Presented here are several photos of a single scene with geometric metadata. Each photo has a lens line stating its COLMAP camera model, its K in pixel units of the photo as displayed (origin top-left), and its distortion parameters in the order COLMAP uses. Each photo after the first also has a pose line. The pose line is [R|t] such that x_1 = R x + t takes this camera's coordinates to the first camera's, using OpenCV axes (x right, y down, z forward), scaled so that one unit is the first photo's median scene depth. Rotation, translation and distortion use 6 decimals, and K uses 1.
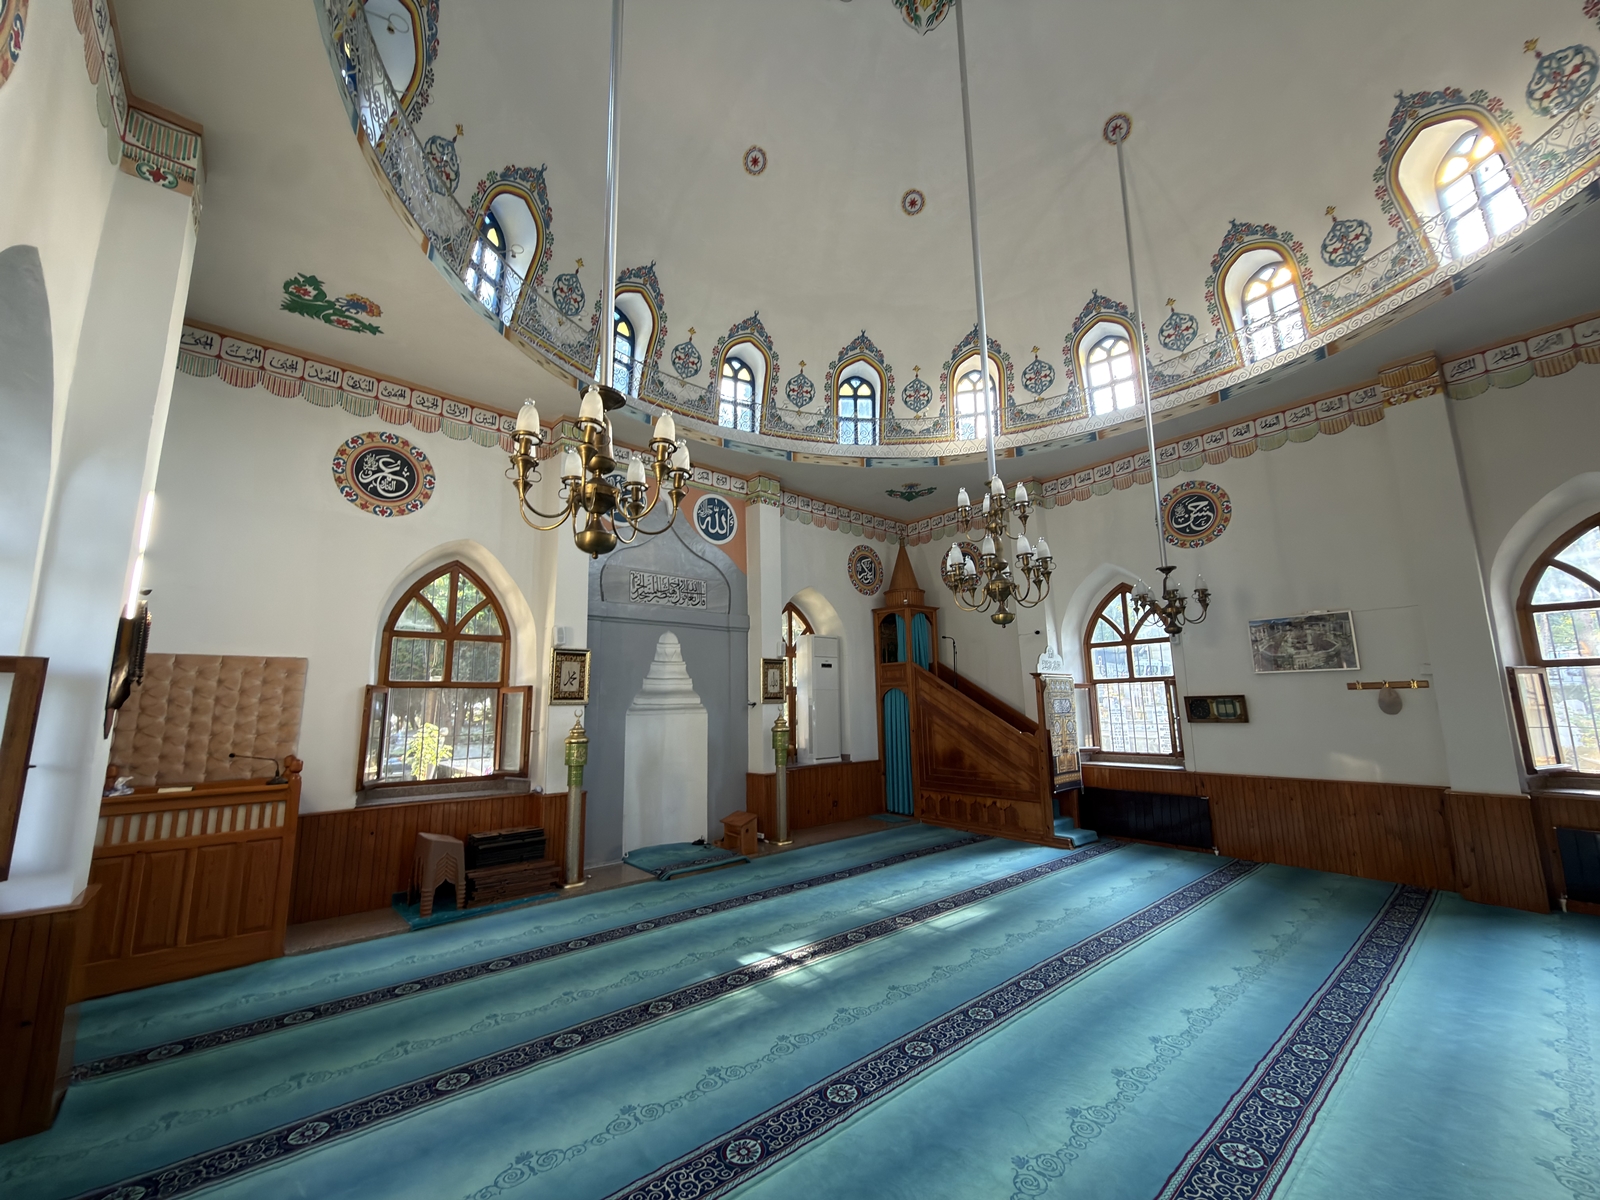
lens RADIAL K [[647.9, 0, 797.7], [0, 647.9, 597.6], [0, 0, 1]] dist [-0.000857, -0.000013]
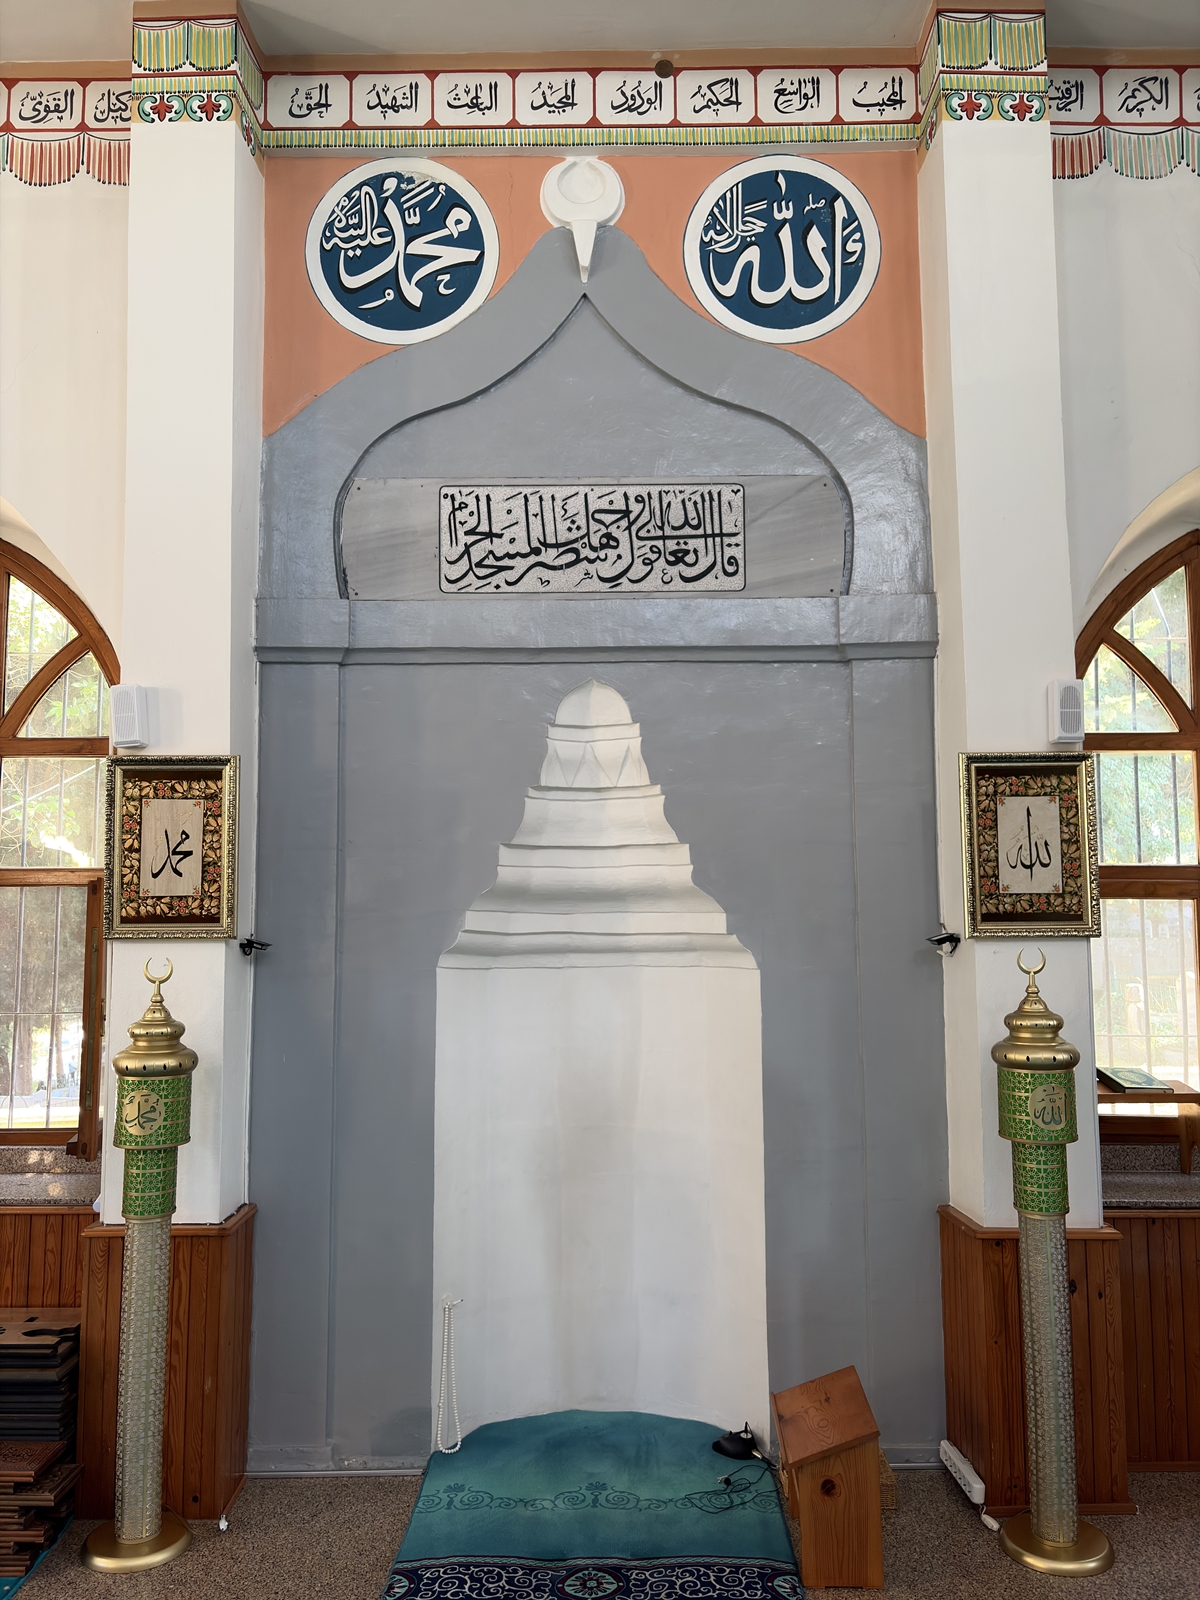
lens RADIAL K [[1230.9, 0, 601.6], [0, 1230.9, 798.6], [0, 0, 1]] dist [0.042153, -0.011480]
pose [[0.743779, -0.047261, -0.666753, 0.159586], [0.104106, 0.993515, 0.045711, 0.077858], [0.660269, -0.103412, 0.743876, 0.585931]]
